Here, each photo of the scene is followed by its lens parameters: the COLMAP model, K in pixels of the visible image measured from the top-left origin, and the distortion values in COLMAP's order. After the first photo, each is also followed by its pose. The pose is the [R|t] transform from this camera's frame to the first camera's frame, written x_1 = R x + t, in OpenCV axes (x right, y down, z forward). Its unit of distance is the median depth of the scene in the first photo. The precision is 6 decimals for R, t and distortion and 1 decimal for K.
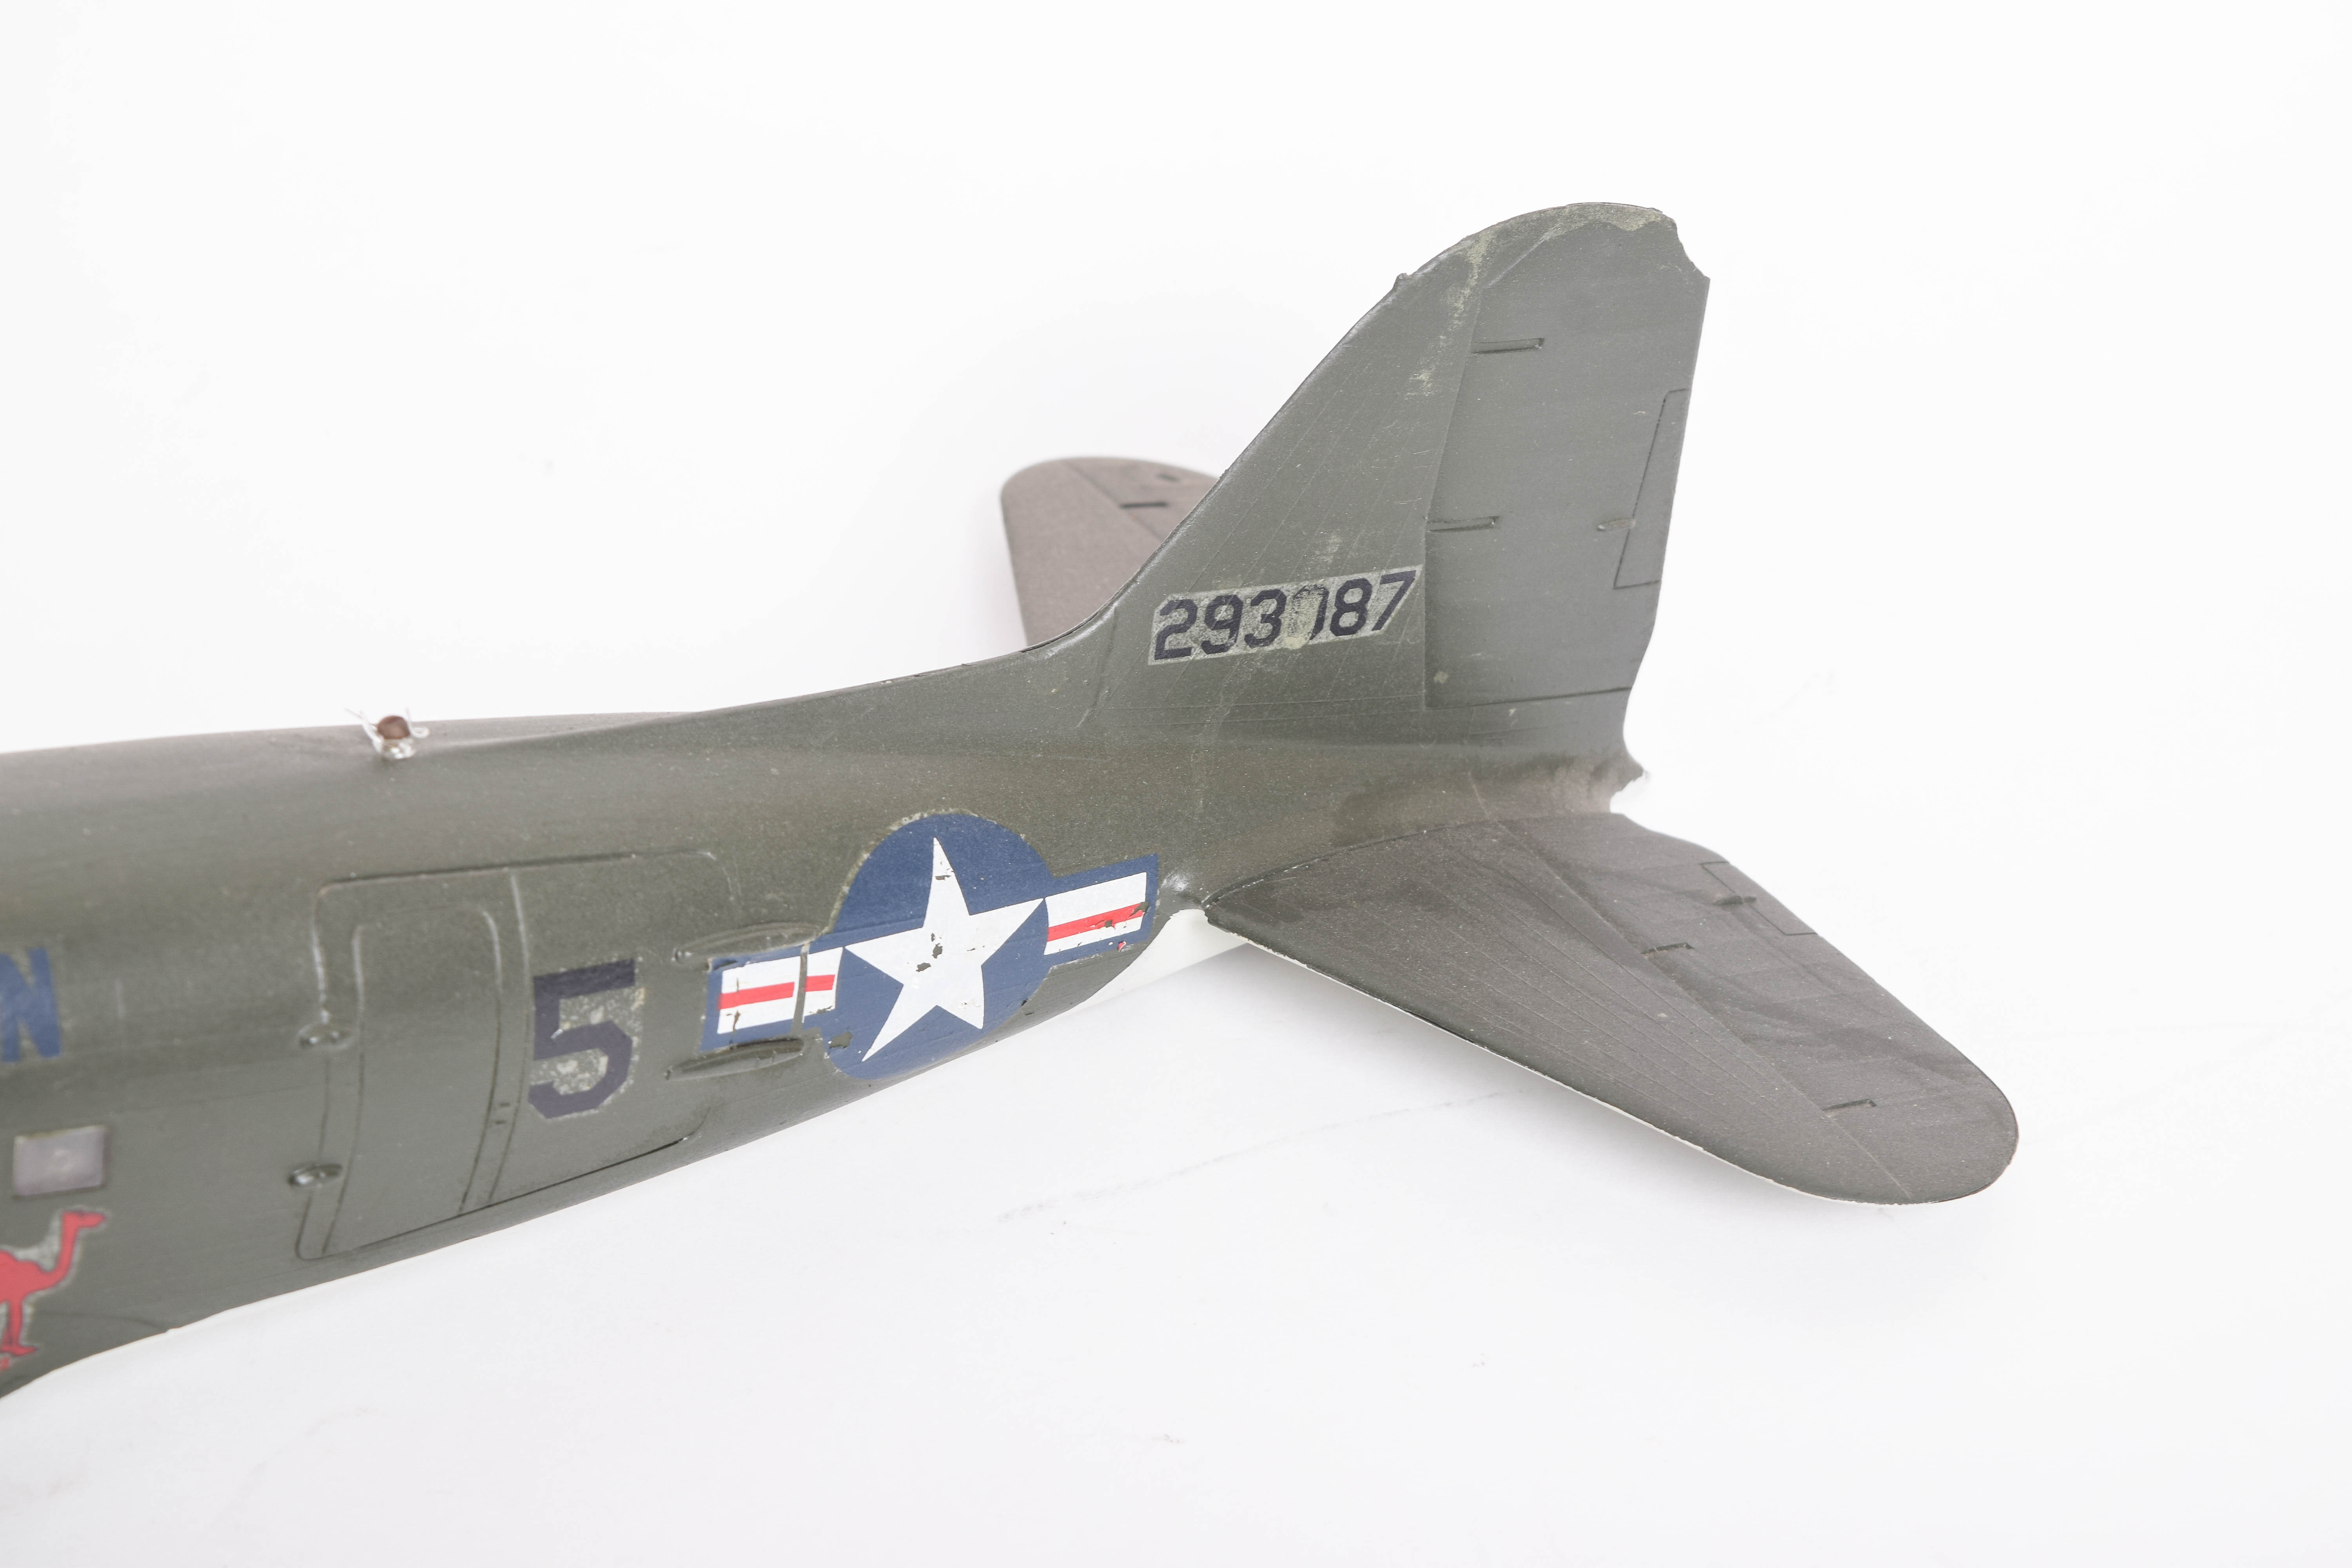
lens RADIAL K [[5310.6, 0, 1176.8], [0, 5310.6, 788.6], [0, 0, 1]] dist [-0.051660, 0.000000]
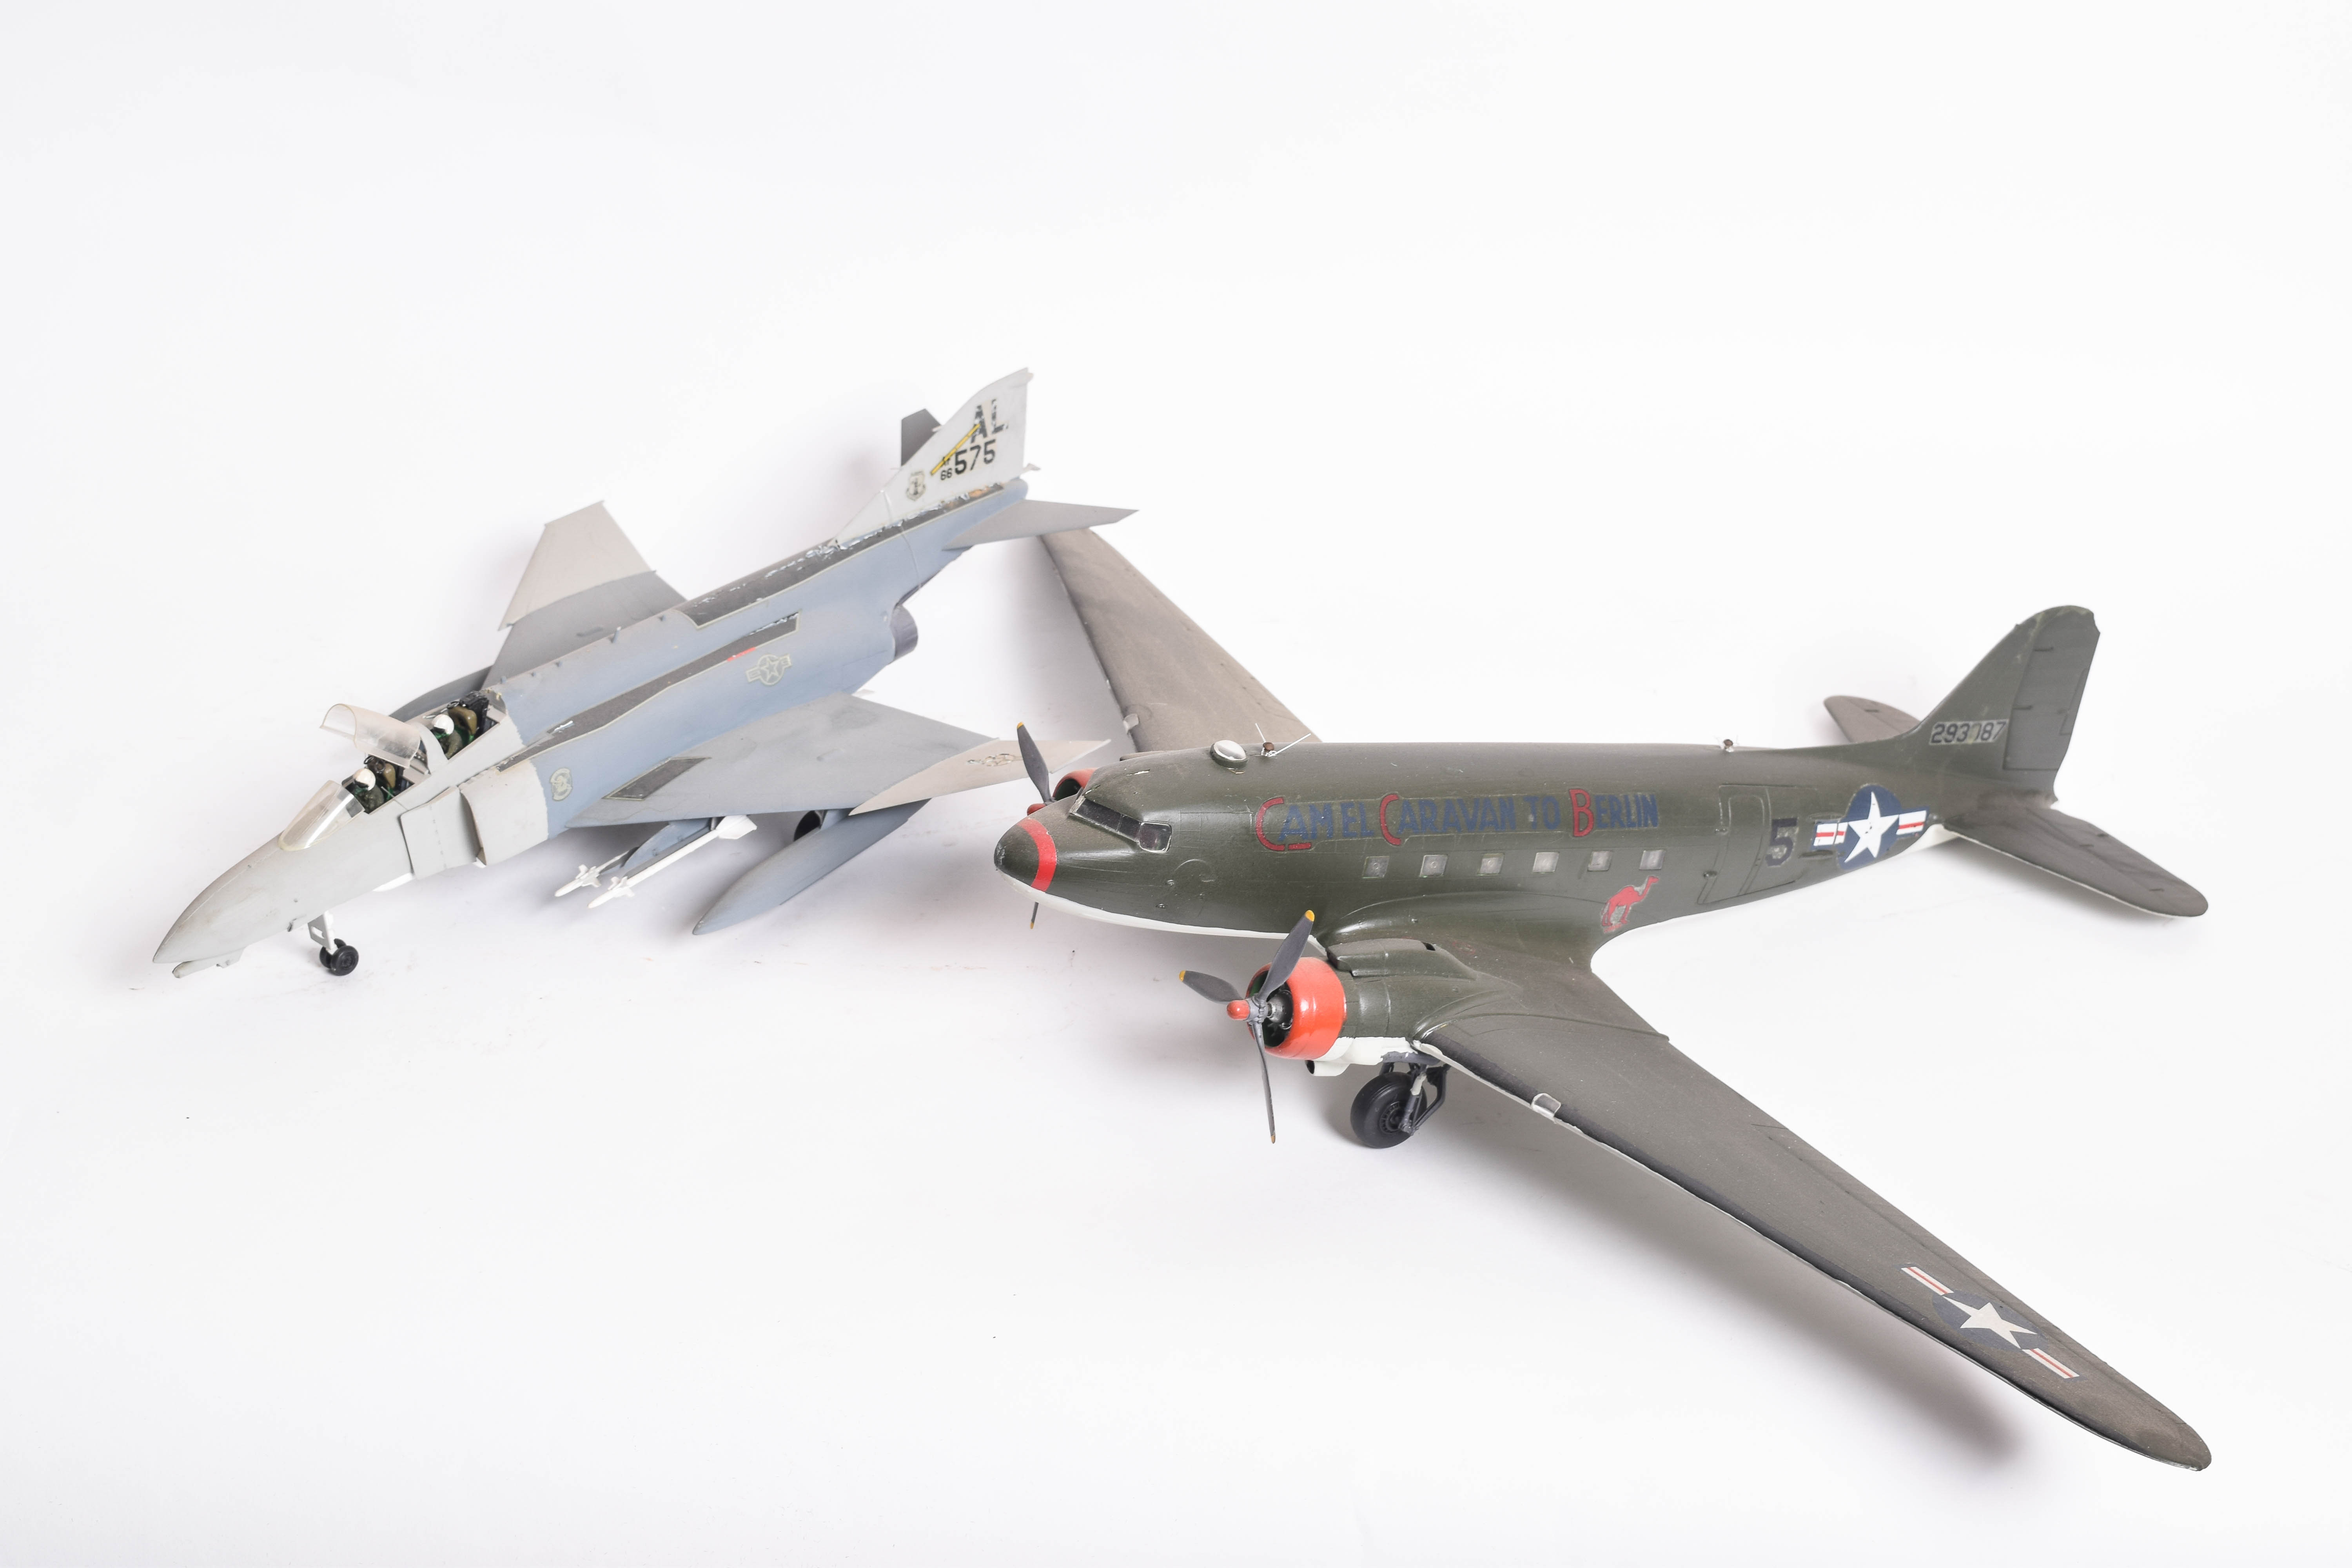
lens RADIAL K [[3203.2, 0, 1173.7], [0, 3203.2, 778.0], [0, 0, 1]] dist [-0.043110, 0.000000]
pose [[0.998970, 0.041079, -0.019275, -0.420824], [-0.042731, 0.994554, -0.095056, 0.197937], [0.015266, 0.095782, 0.995285, -0.897692]]
